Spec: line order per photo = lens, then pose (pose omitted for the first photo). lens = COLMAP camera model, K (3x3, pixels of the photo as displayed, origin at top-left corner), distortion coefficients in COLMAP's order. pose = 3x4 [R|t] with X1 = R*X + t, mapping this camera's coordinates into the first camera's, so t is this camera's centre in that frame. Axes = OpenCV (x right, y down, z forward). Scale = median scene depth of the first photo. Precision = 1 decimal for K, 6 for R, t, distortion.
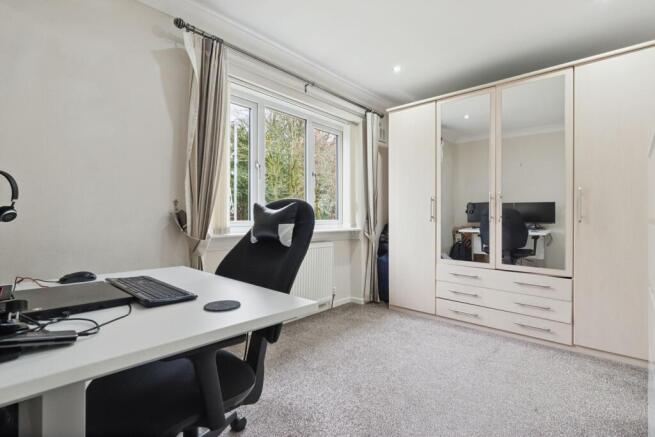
lens RADIAL K [[314.8, 0, 329.2], [0, 314.8, 217.1], [0, 0, 1]] dist [-0.000223, -0.000460]
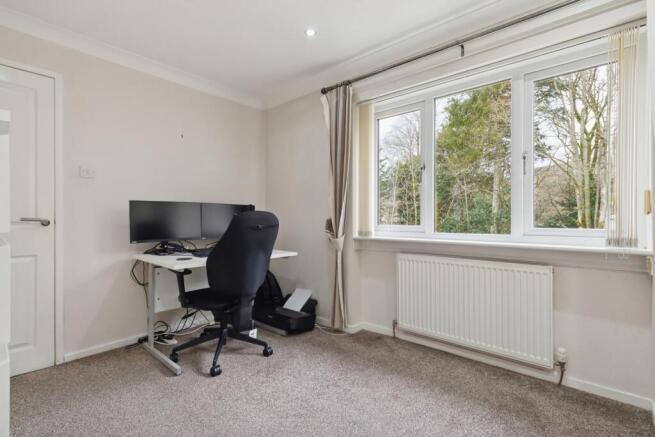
lens RADIAL K [[313.5, 0, 328.2], [0, 313.5, 223.0], [0, 0, 1]] dist [0.000279, 0.000095]
pose [[0.007218, 0.000085, -0.999974, 0.681235], [-0.009505, 0.999955, 0.000016, 0.003207], [0.999929, 0.009505, 0.007218, 0.690932]]
